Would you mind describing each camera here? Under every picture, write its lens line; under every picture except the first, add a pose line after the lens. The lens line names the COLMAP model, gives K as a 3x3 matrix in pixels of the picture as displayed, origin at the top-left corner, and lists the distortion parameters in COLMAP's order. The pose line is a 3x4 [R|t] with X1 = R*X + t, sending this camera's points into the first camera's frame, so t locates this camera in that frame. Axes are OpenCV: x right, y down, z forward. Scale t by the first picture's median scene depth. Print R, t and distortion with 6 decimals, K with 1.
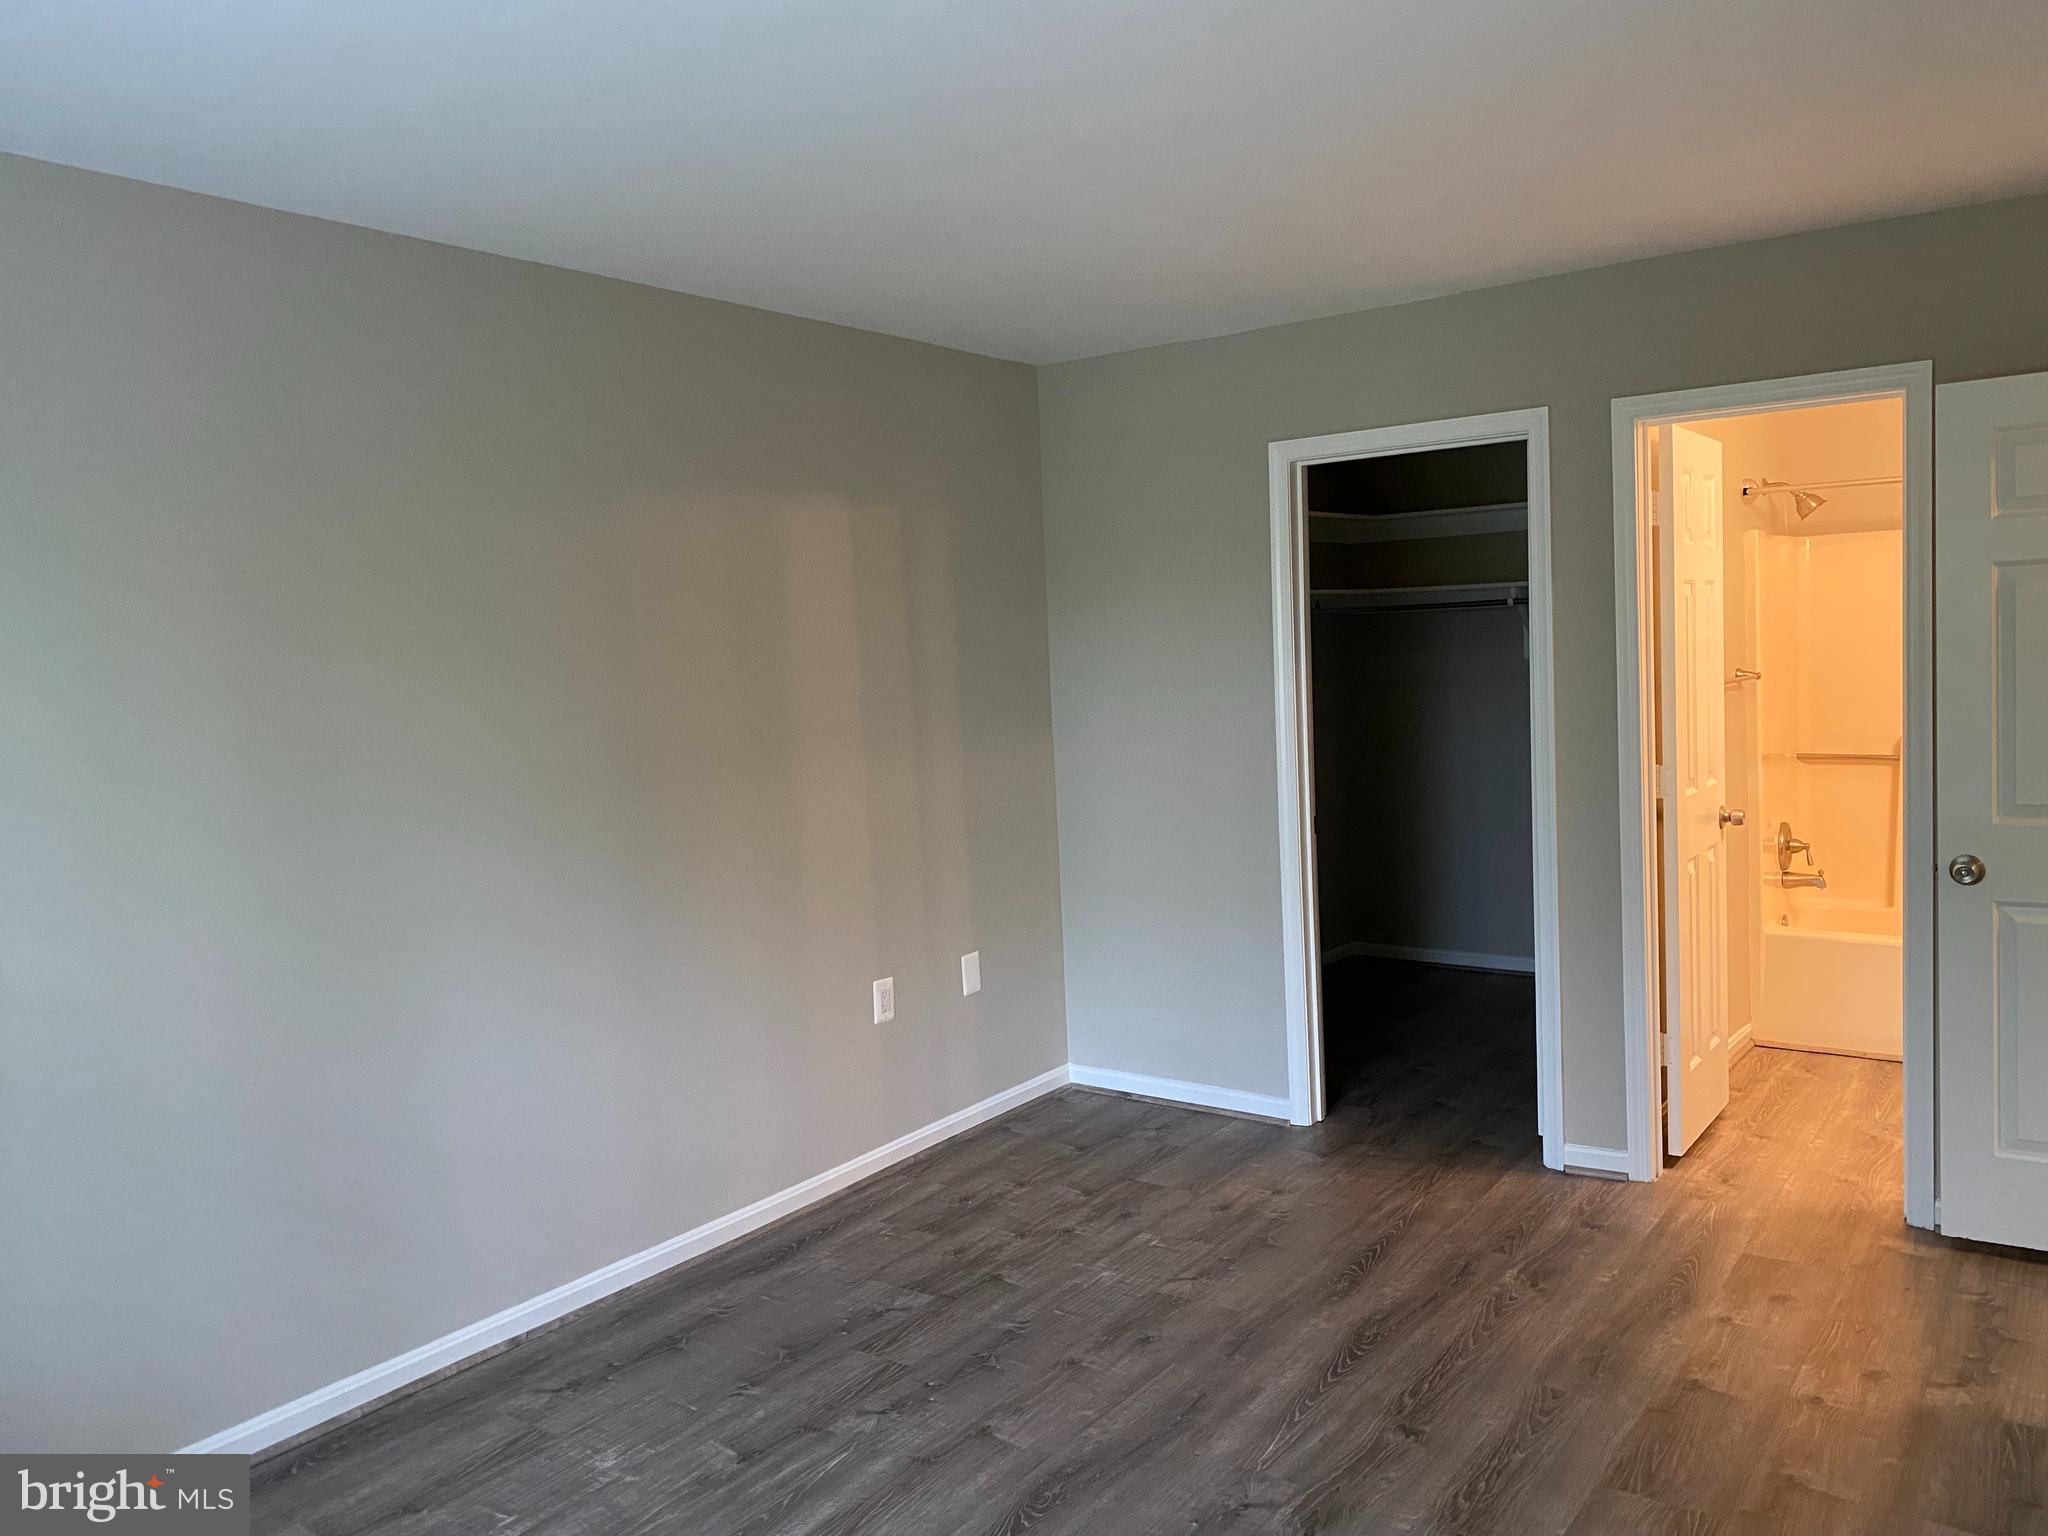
lens RADIAL K [[1564.4, 0, 1008.1], [0, 1564.4, 779.4], [0, 0, 1]] dist [0.029752, -0.033692]
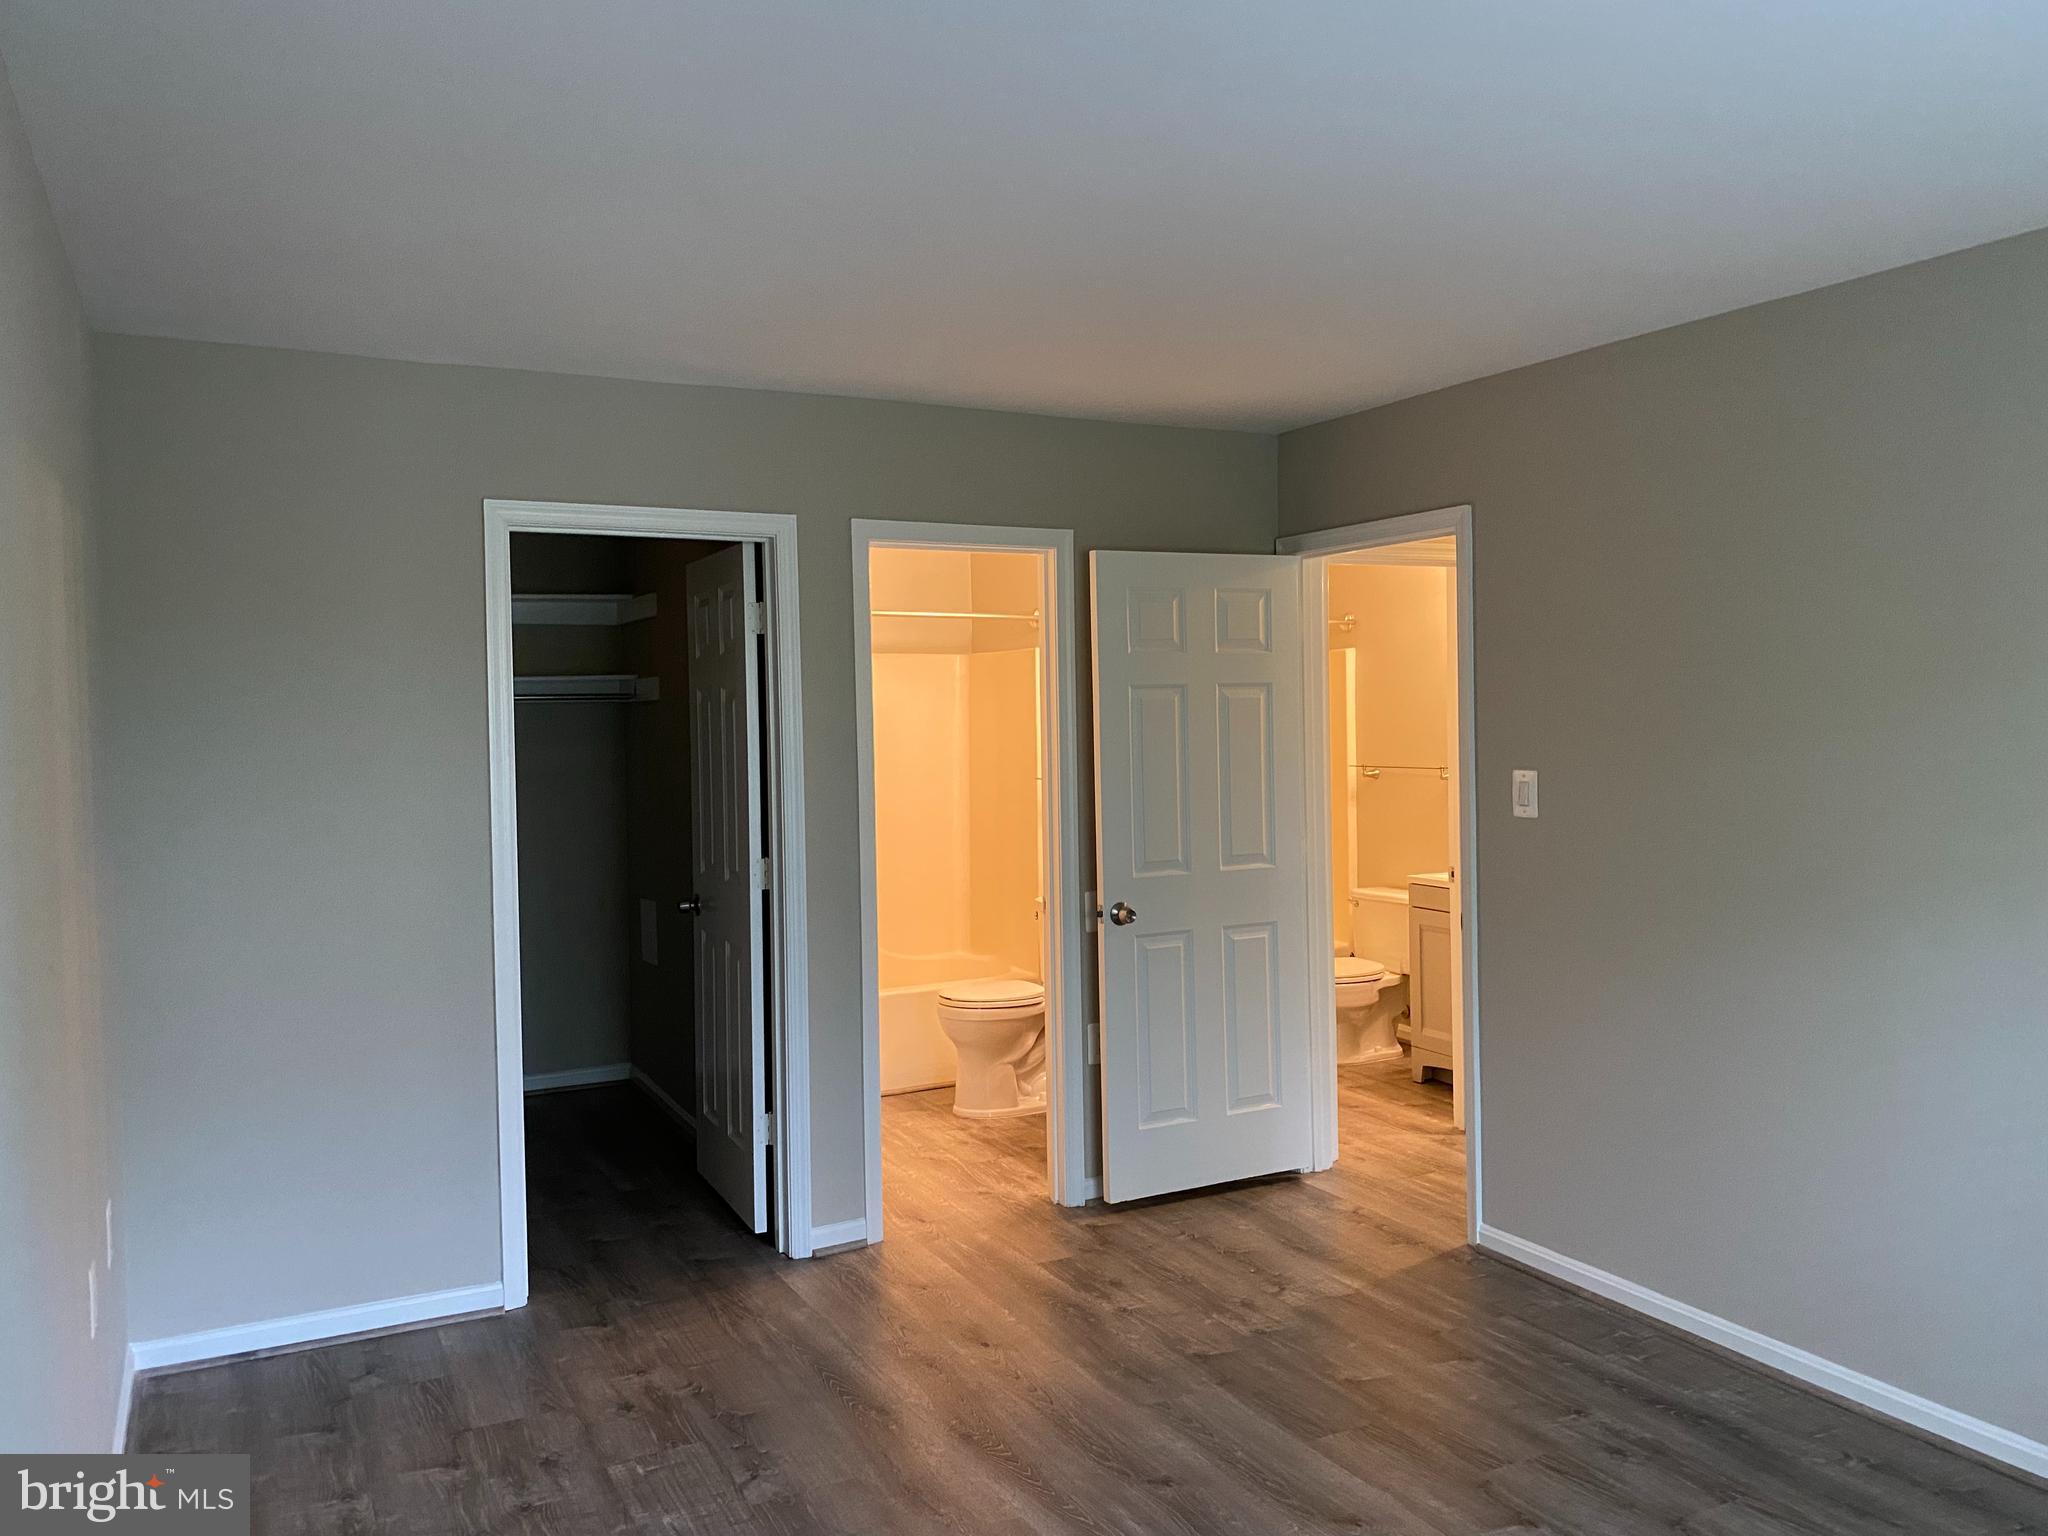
lens RADIAL K [[1564.4, 0, 1011.8], [0, 1564.4, 753.6], [0, 0, 1]] dist [0.029752, -0.033692]
pose [[0.446870, 0.014132, 0.894487, -0.512329], [0.074731, 0.995791, -0.053067, -0.011904], [-0.891472, 0.090560, 0.443933, 0.412754]]
